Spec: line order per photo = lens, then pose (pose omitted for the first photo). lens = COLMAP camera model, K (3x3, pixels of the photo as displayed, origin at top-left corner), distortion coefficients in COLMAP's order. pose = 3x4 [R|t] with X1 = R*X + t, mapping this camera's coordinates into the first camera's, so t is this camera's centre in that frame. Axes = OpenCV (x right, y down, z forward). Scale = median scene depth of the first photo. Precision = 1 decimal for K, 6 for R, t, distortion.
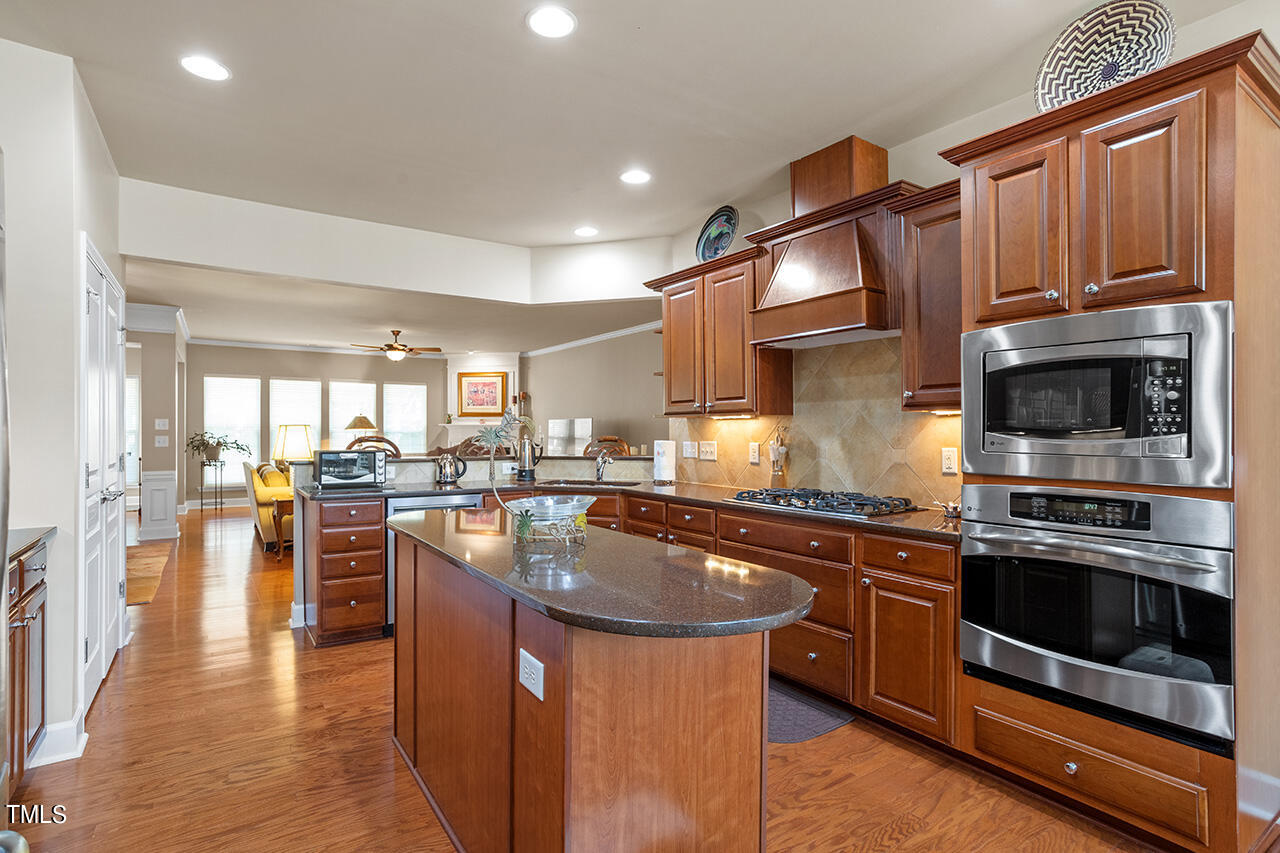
lens RADIAL K [[626.2, 0, 640.2], [0, 626.2, 433.5], [0, 0, 1]] dist [-0.025407, 0.014316]
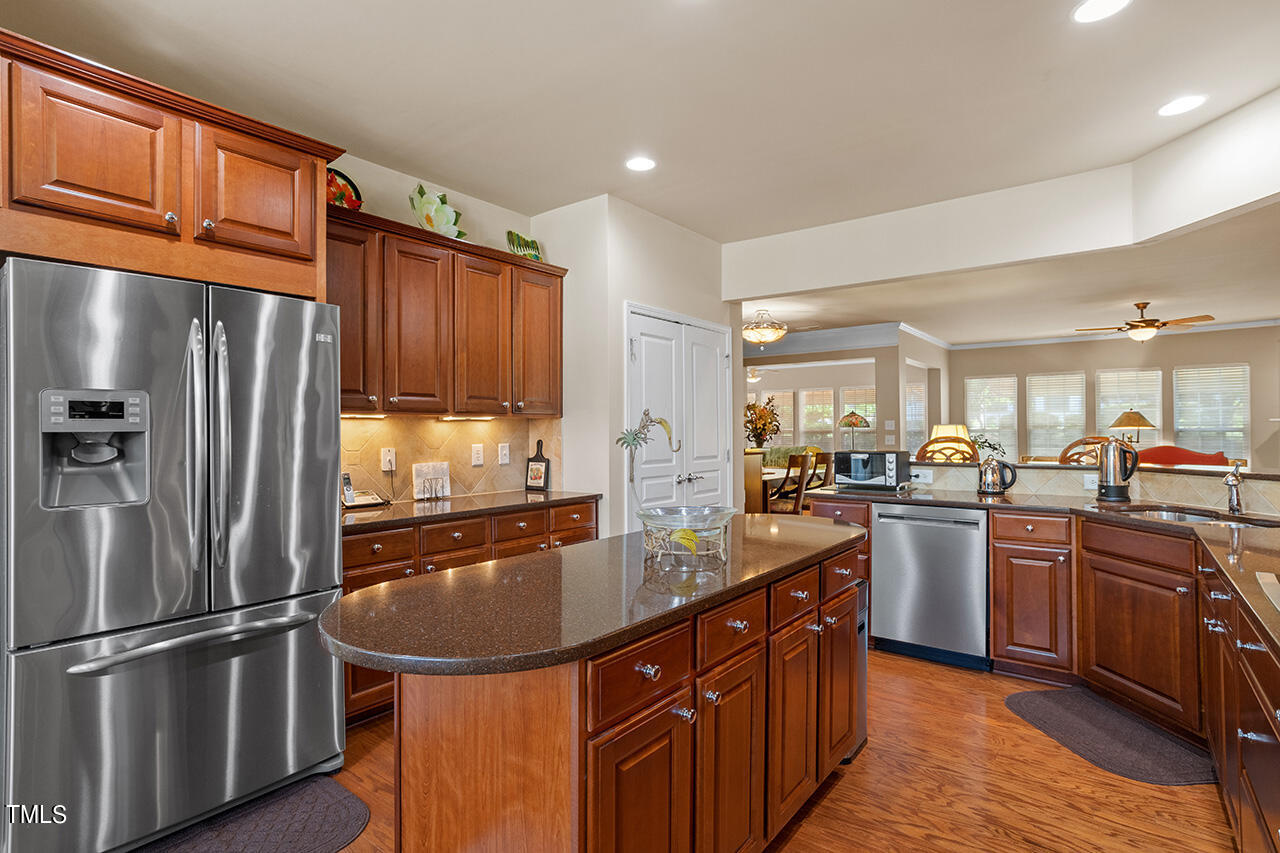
lens RADIAL K [[626.2, 0, 642.5], [0, 626.2, 425.0], [0, 0, 1]] dist [-0.025407, 0.014316]
pose [[0.312809, -0.013746, -0.949716, 0.384454], [0.003189, 0.999905, -0.013422, -0.001939], [0.949811, 0.001170, 0.312823, 0.365516]]
